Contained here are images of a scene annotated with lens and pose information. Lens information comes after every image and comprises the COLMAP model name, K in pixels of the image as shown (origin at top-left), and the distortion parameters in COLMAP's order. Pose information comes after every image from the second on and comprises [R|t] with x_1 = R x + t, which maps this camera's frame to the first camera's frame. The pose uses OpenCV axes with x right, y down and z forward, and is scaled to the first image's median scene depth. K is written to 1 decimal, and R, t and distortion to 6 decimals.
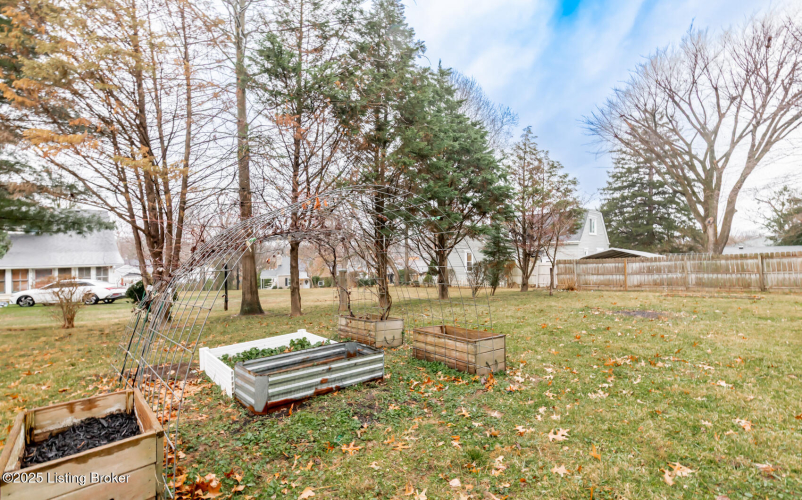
lens RADIAL K [[349.8, 0, 405.6], [0, 349.8, 250.3], [0, 0, 1]] dist [0.001106, 0.000048]
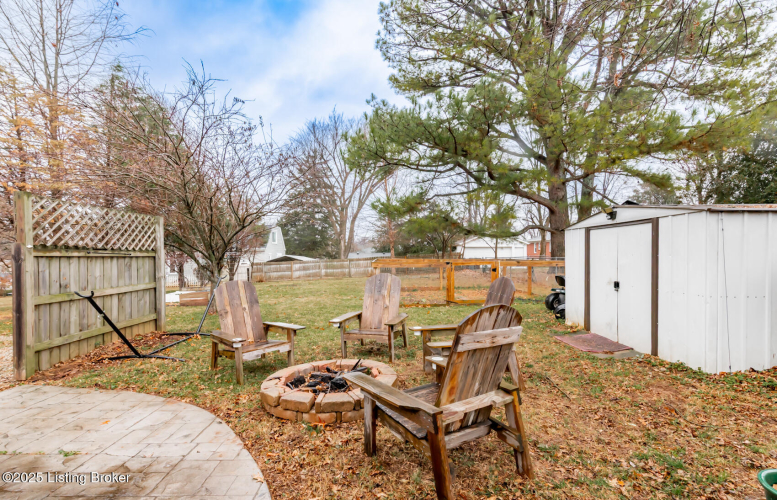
lens RADIAL K [[374.9, 0, 388.5], [0, 374.9, 250.0], [0, 0, 1]] dist [0.000346, 0.000012]
pose [[0.705243, 0.014066, 0.708827, -0.197080], [-0.012623, 0.999894, -0.007283, -0.015338], [-0.708854, -0.003811, 0.705345, -0.367949]]
